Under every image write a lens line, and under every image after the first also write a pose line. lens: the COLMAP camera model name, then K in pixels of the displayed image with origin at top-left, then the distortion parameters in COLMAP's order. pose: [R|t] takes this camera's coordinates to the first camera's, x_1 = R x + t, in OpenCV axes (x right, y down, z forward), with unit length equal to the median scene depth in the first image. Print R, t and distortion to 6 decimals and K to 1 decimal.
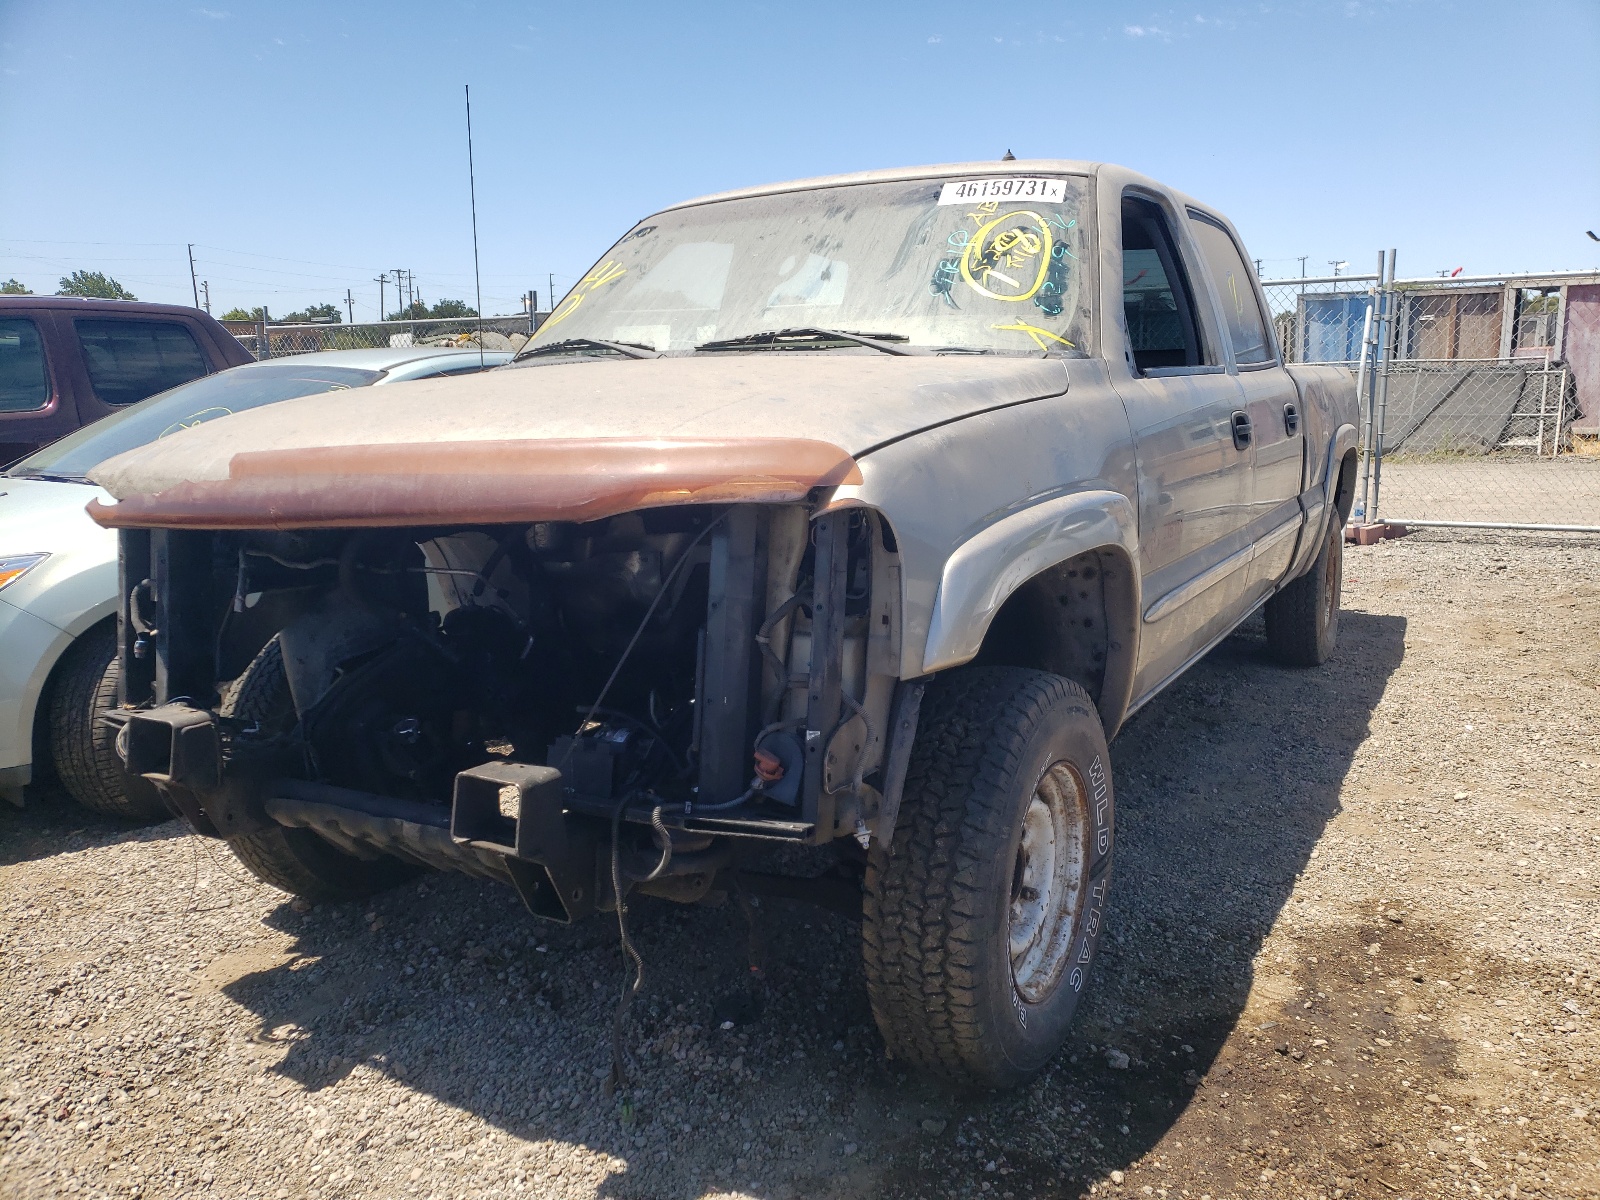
lens RADIAL K [[1254.1, 0, 827.5], [0, 1254.1, 601.6], [0, 0, 1]] dist [-0.012804, 0.015023]
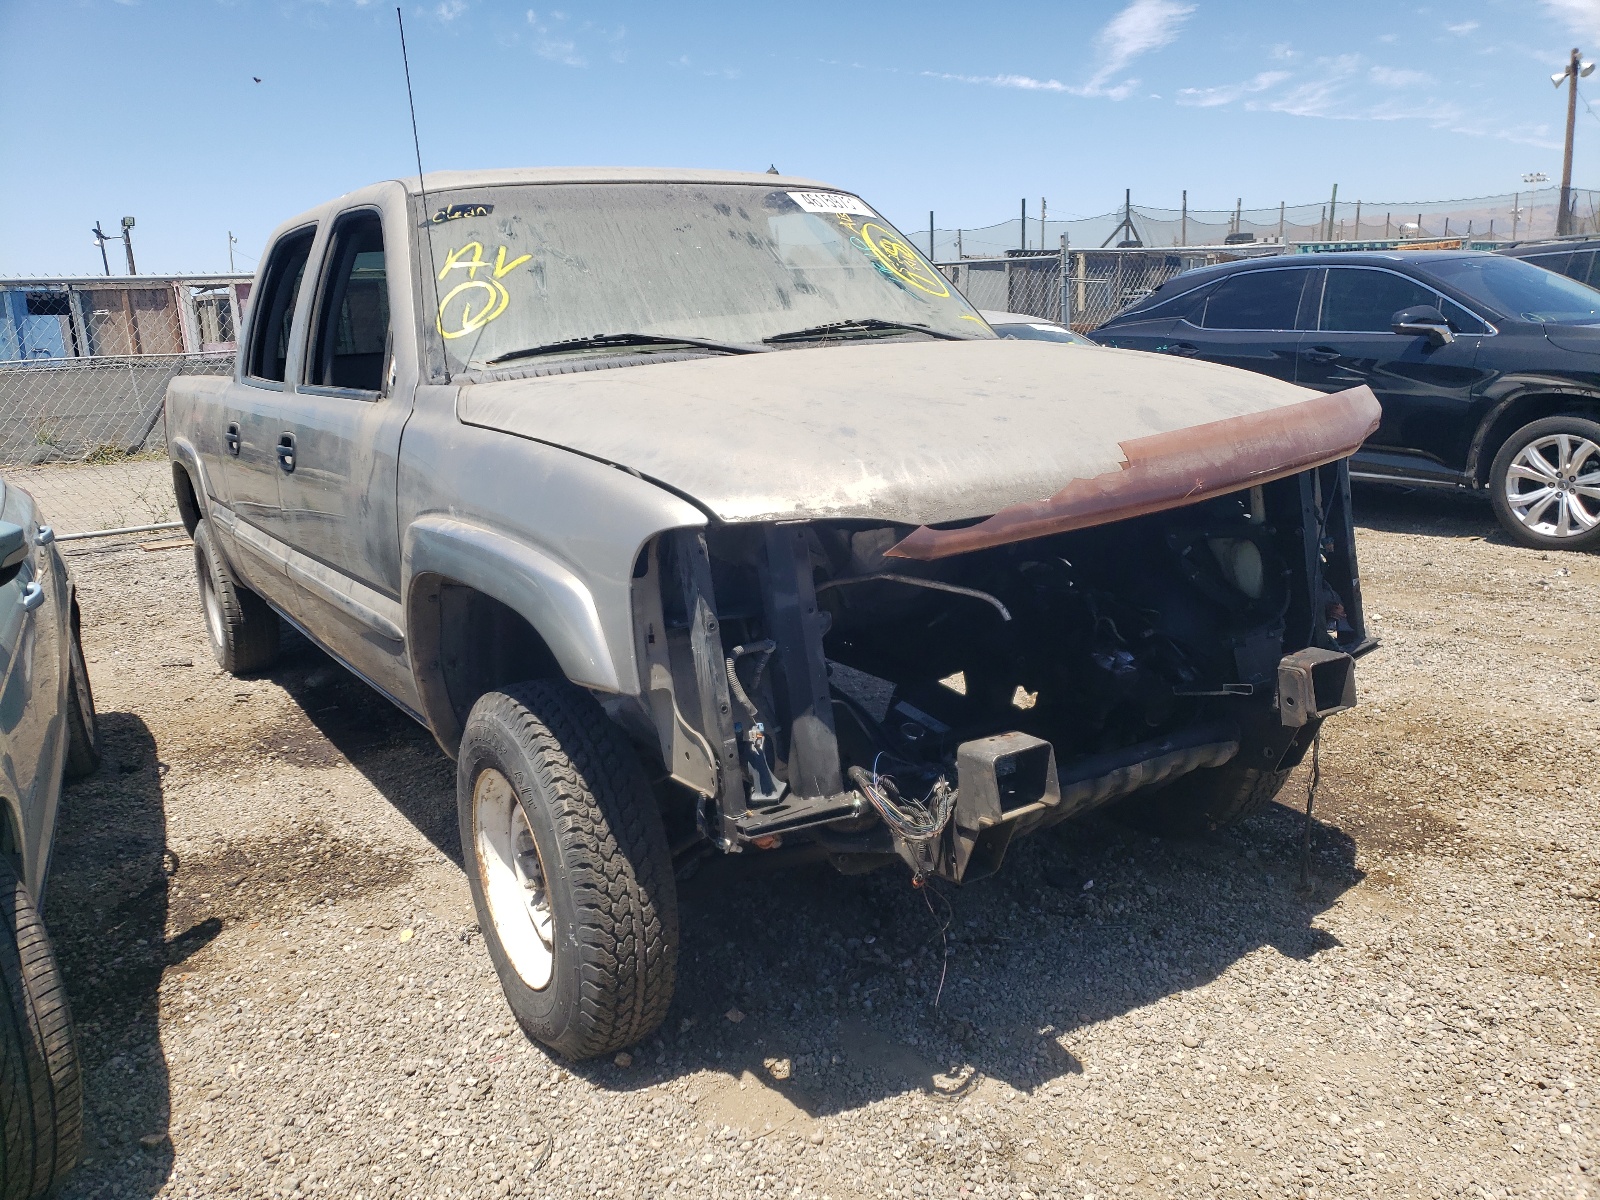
lens RADIAL K [[1254.1, 0, 827.5], [0, 1254.1, 601.6], [0, 0, 1]] dist [-0.012804, 0.015023]
pose [[0.487521, -0.201841, 0.849461, -1.186395], [0.198065, 0.973115, 0.117550, -0.127850], [-0.850349, 0.110940, 0.514391, 0.555584]]
